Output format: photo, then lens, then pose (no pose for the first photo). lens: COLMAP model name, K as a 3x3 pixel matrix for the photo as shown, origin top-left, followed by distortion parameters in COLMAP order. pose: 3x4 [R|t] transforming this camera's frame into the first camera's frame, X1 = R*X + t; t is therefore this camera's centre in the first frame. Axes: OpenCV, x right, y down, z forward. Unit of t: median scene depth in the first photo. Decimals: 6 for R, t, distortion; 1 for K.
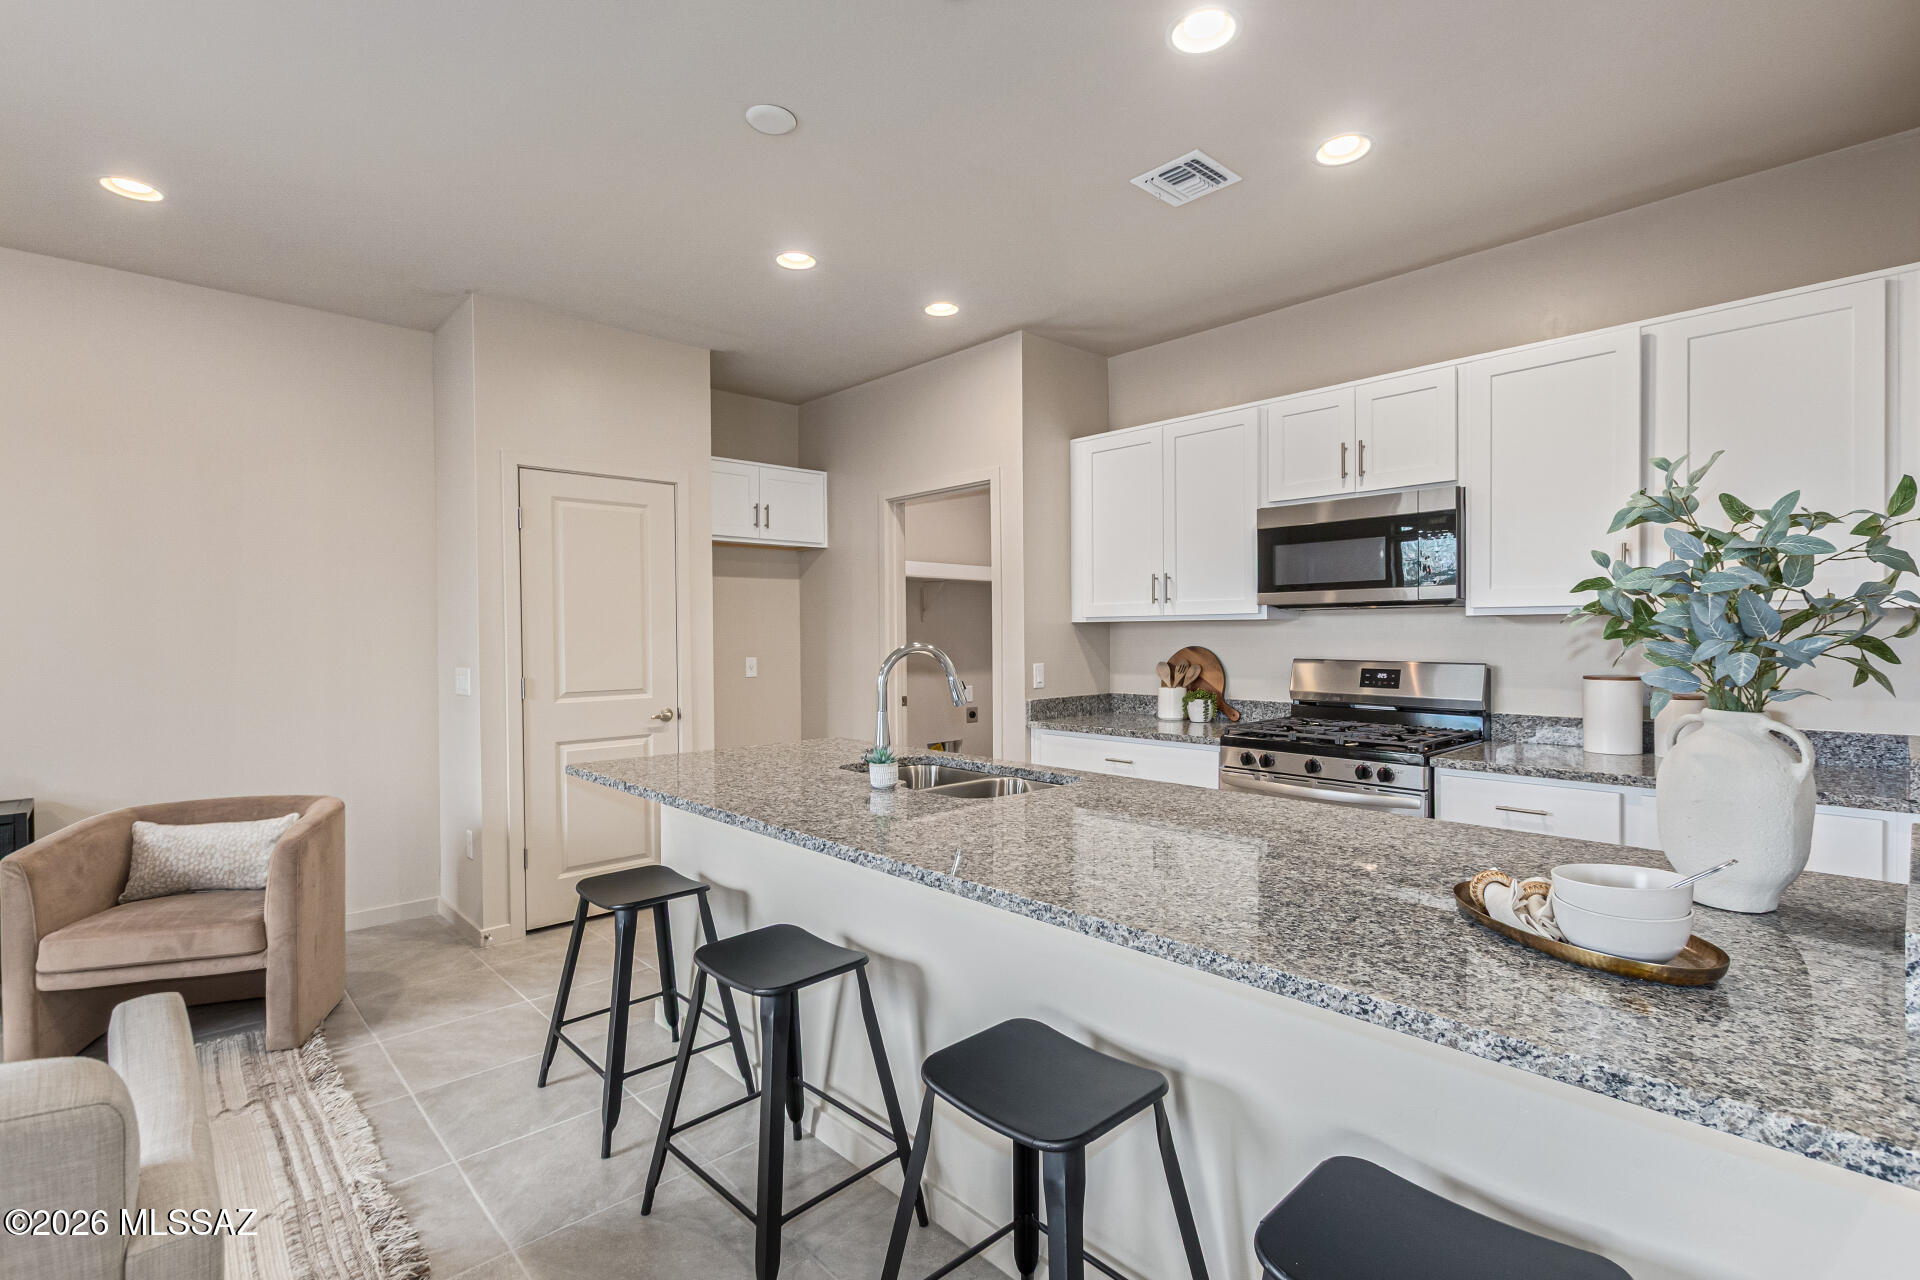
lens RADIAL K [[878.2, 0, 975.6], [0, 878.2, 643.0], [0, 0, 1]] dist [0.004511, -0.003266]
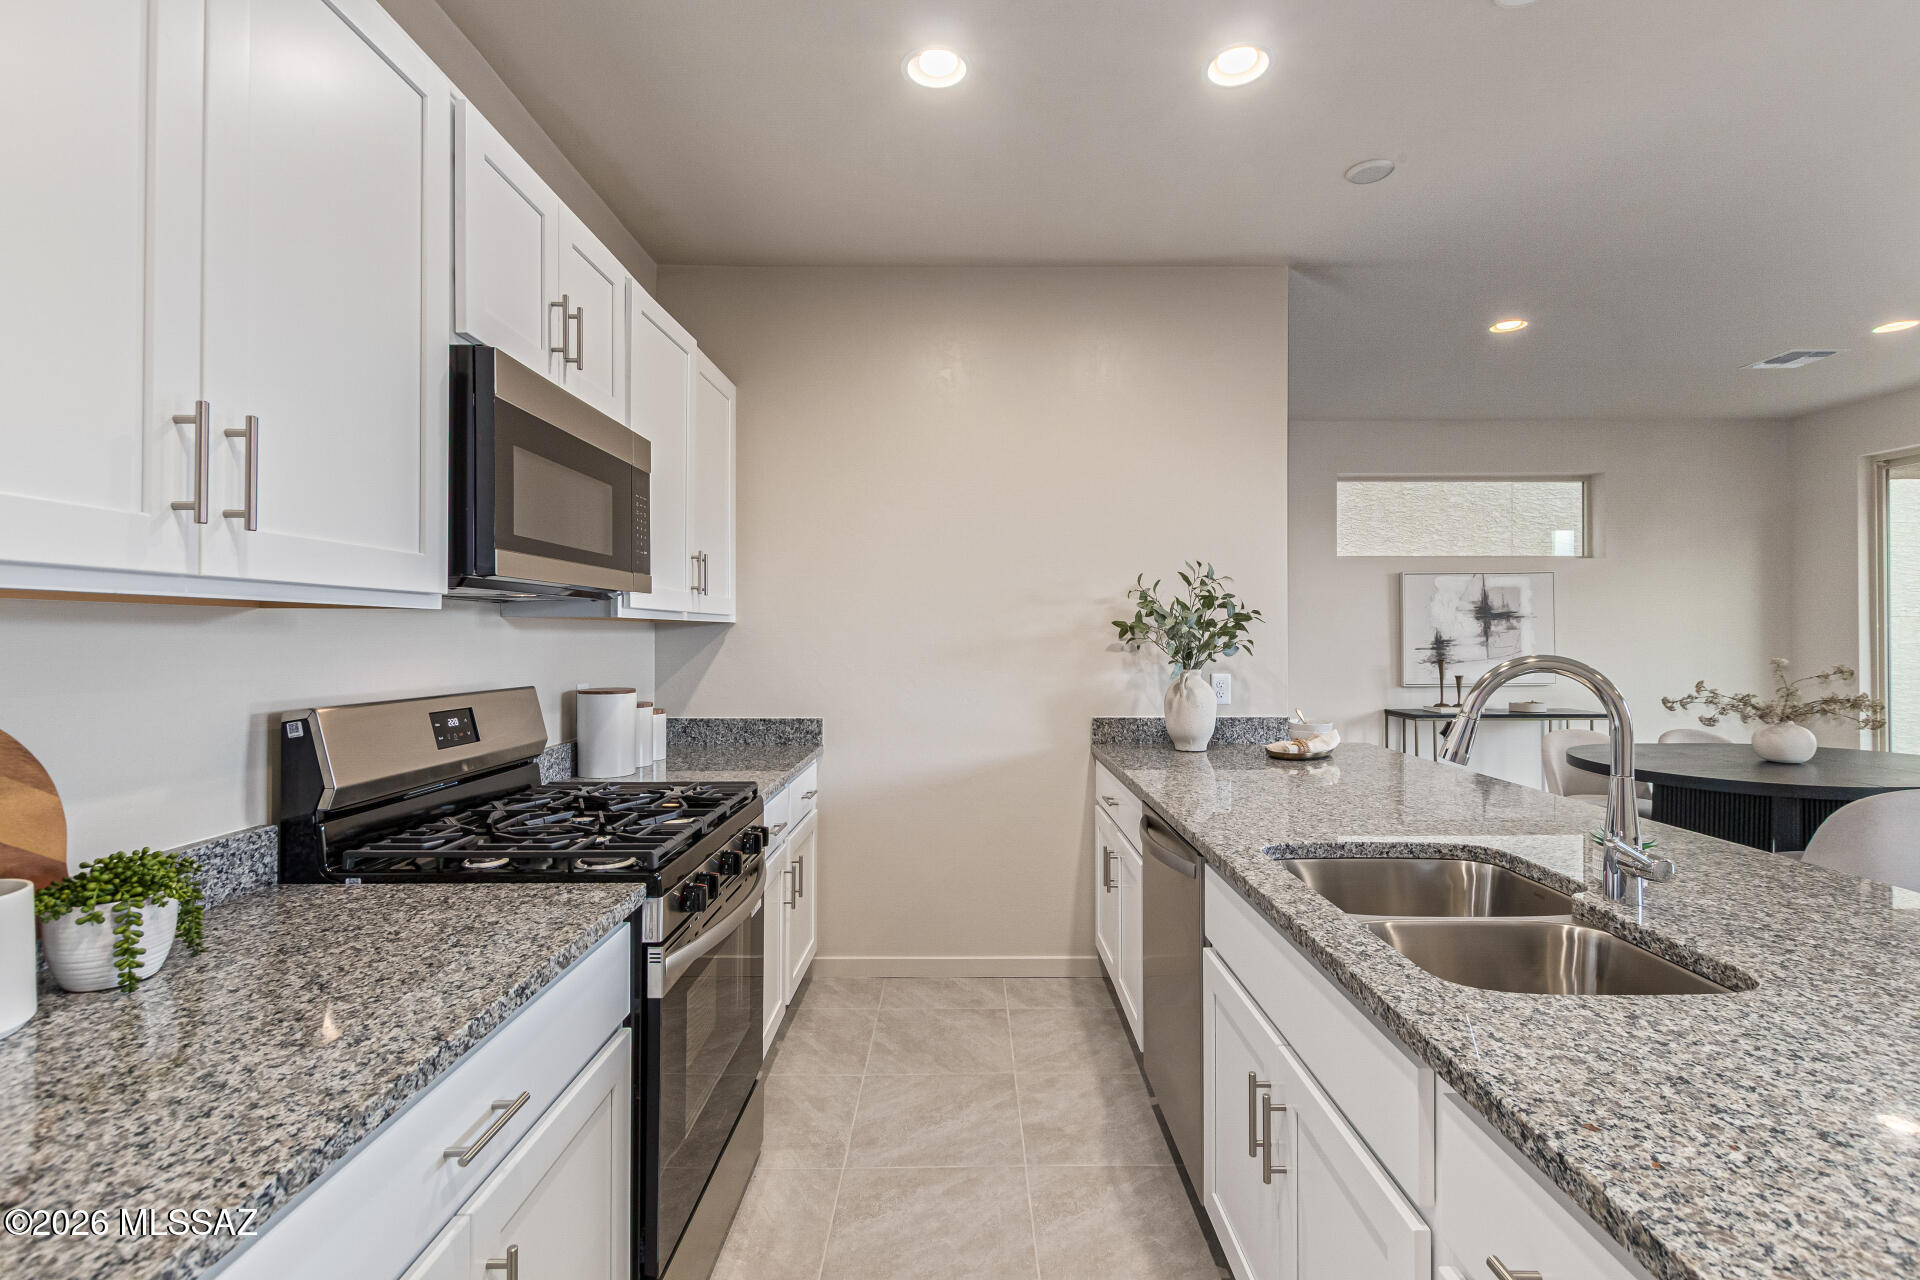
lens RADIAL K [[878.2, 0, 964.0], [0, 878.2, 637.9], [0, 0, 1]] dist [0.004511, -0.003266]
pose [[-0.722149, 0.003776, 0.691728, -0.135415], [0.011140, 0.999919, 0.006172, -0.013754], [-0.691648, 0.012163, -0.722132, 1.167178]]
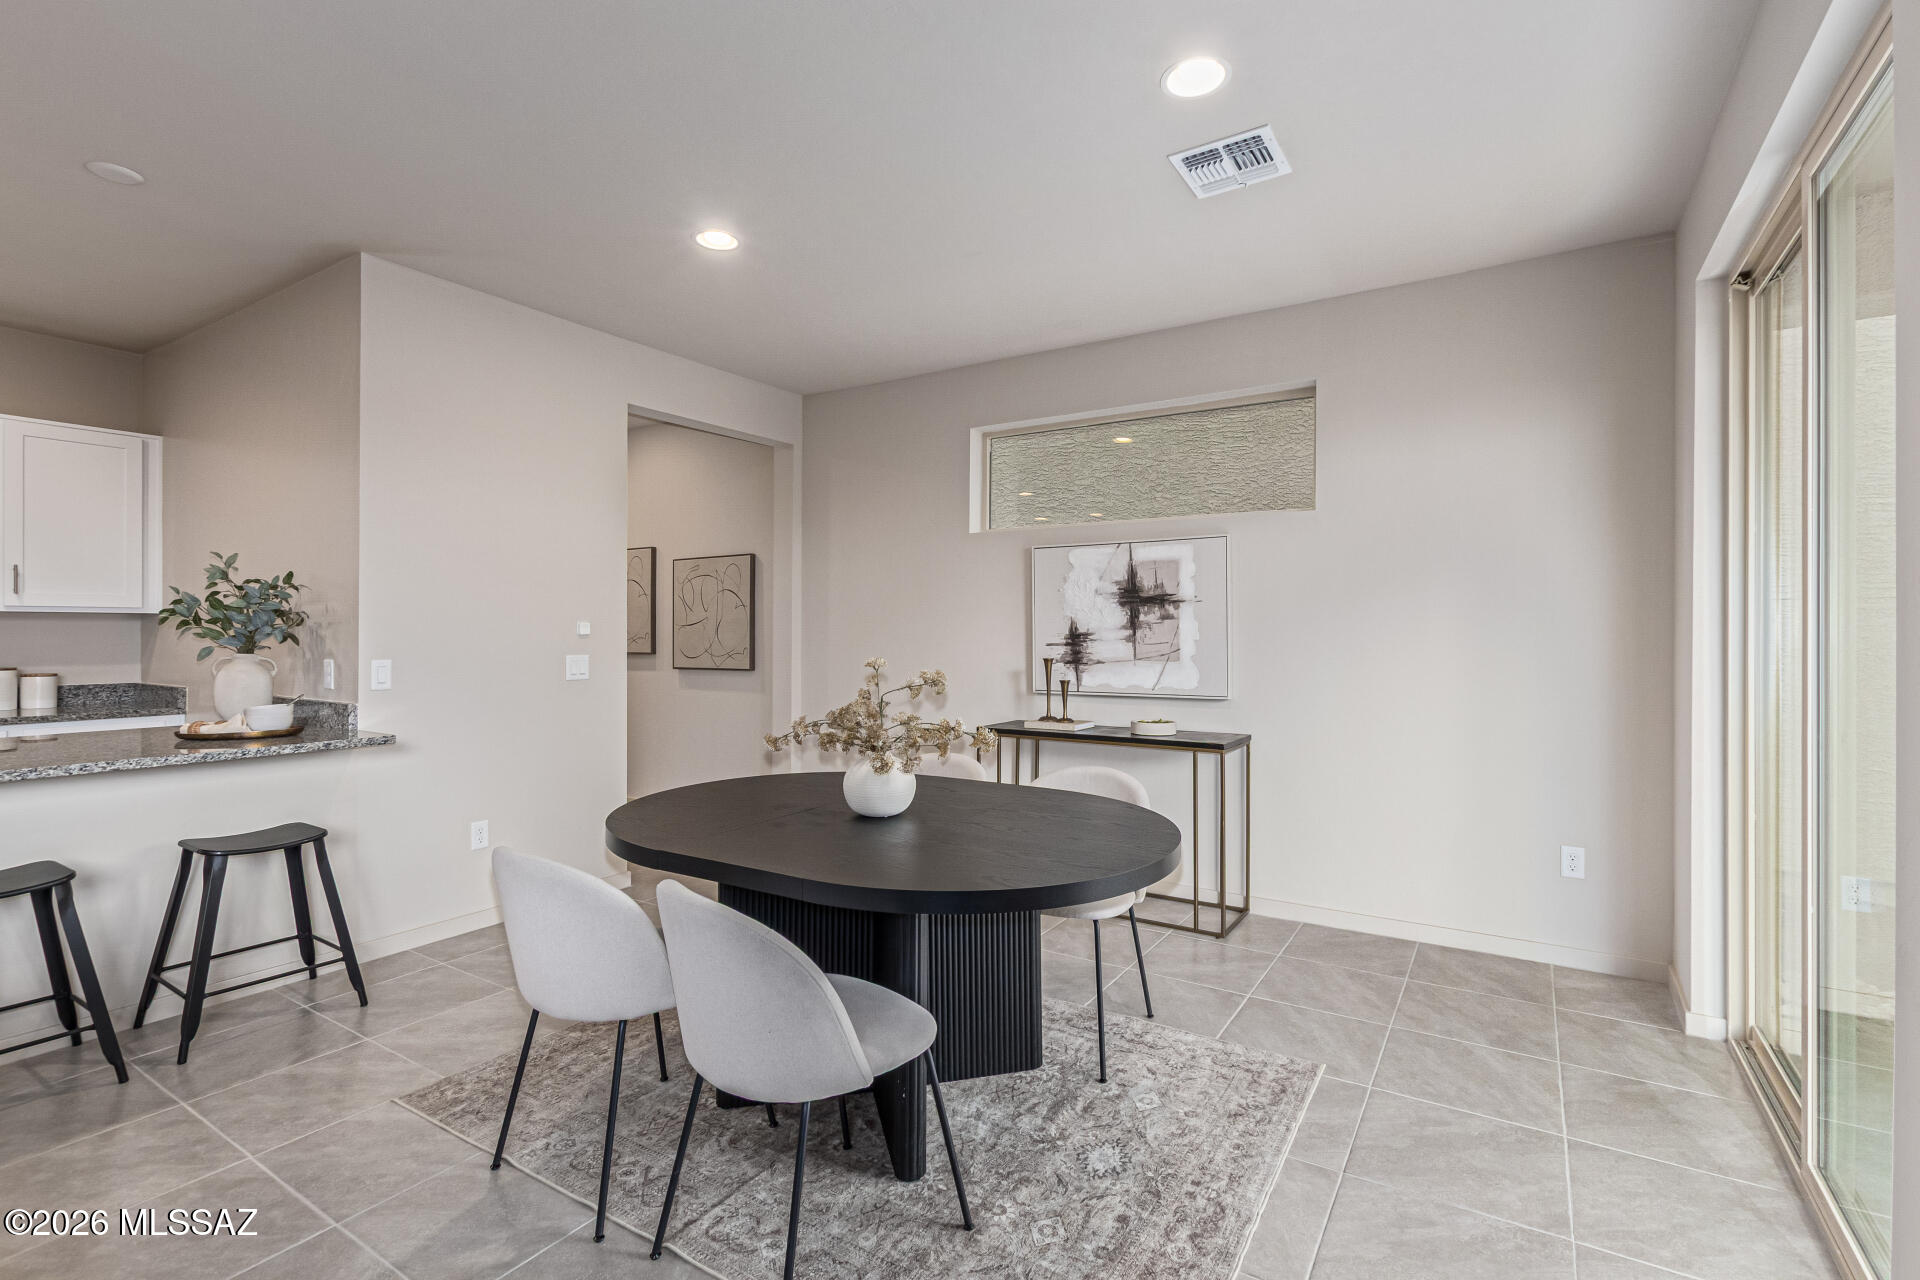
lens RADIAL K [[878.2, 0, 967.3], [0, 878.2, 621.8], [0, 0, 1]] dist [0.004511, -0.003266]
pose [[-0.238113, 0.014613, 0.971128, -0.812641], [0.006588, 0.999888, -0.013430, 0.009600], [-0.971215, 0.003200, -0.238183, -0.173568]]
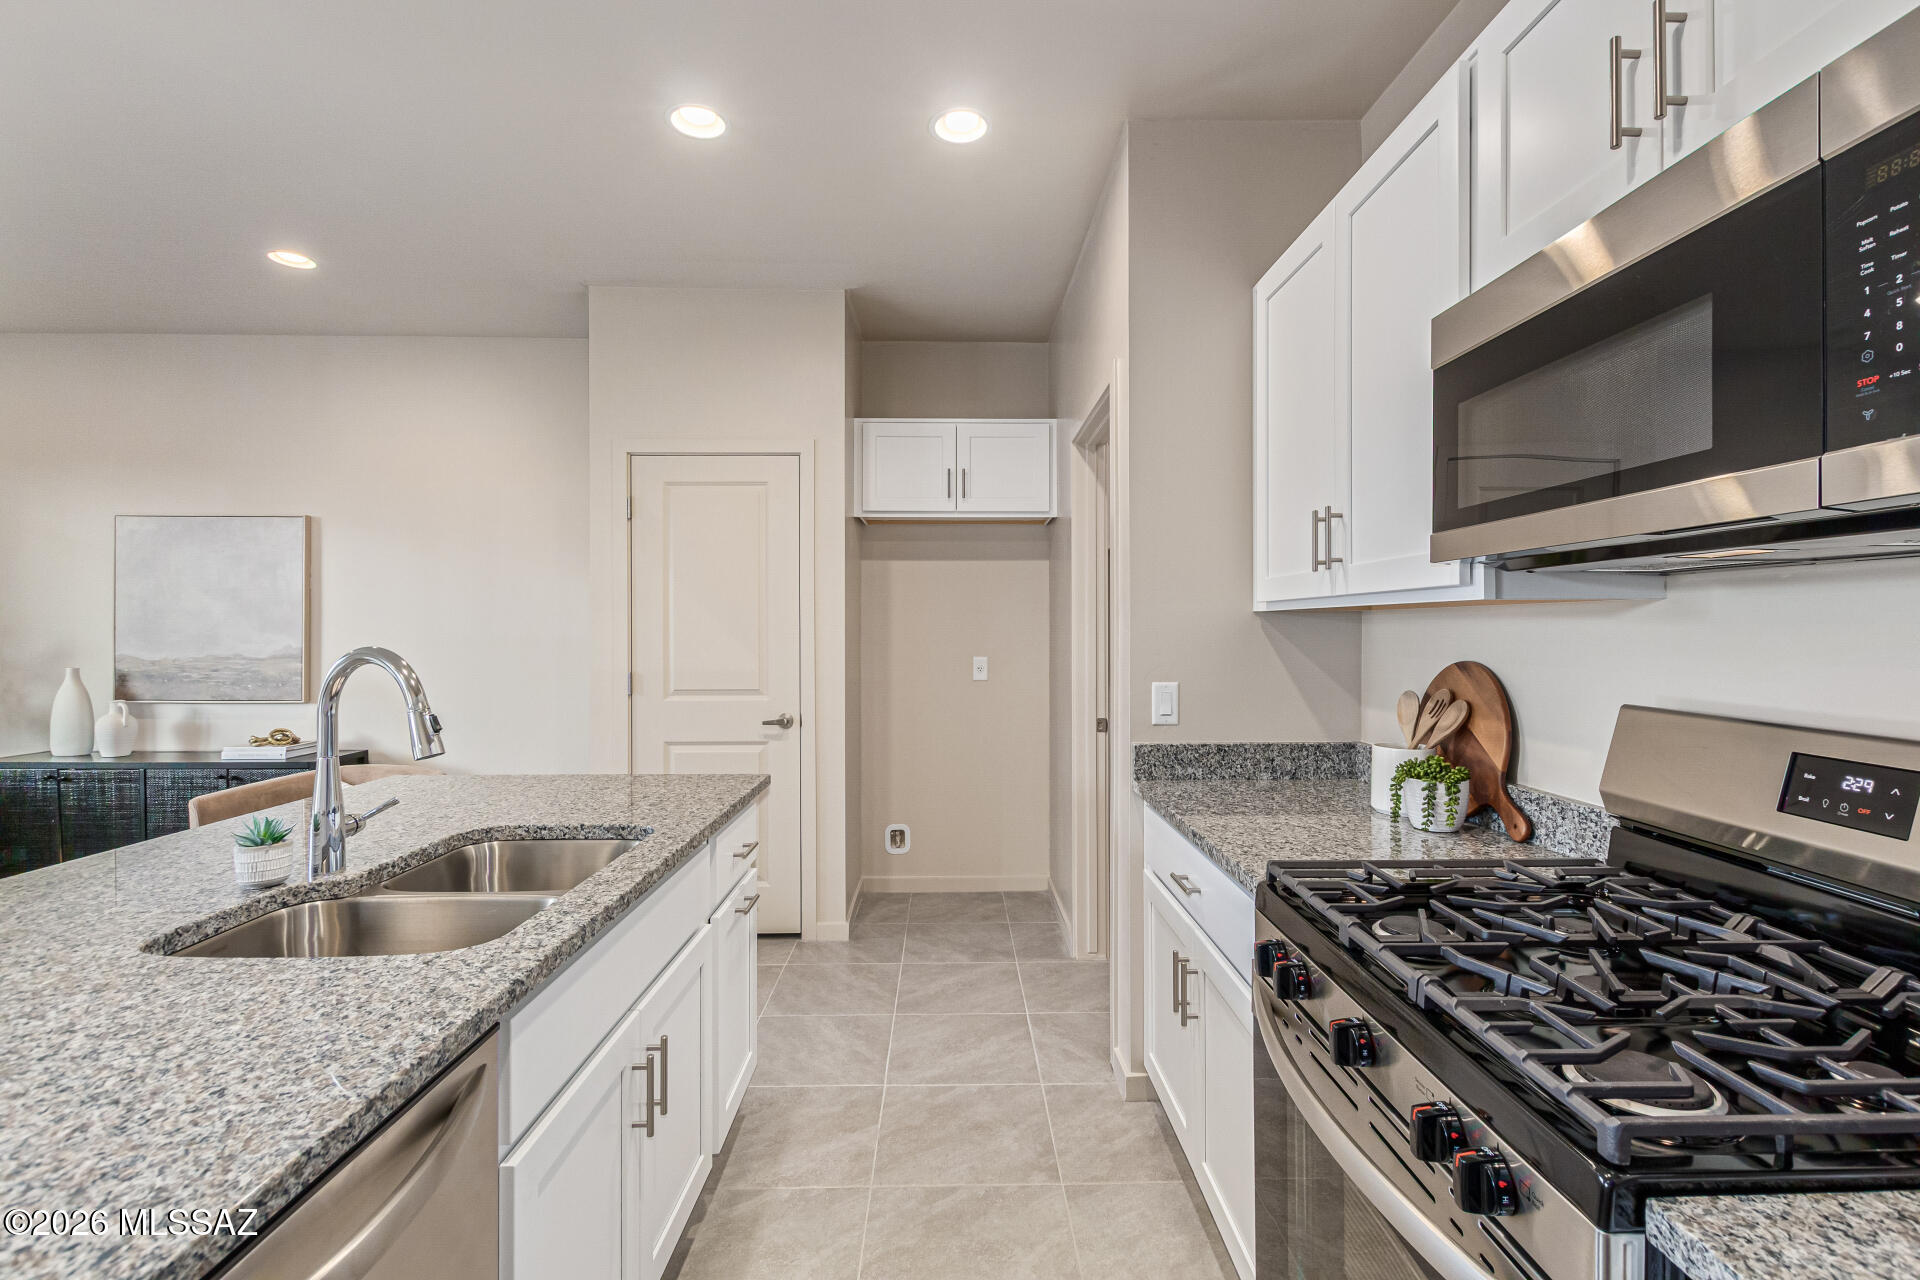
lens RADIAL K [[878.2, 0, 974.5], [0, 878.2, 631.1], [0, 0, 1]] dist [0.004511, -0.003266]
pose [[0.738183, 0.008553, -0.674547, 0.440819], [-0.011371, 0.999935, 0.000235, -0.010808], [0.674505, 0.007496, 0.738232, 0.579023]]
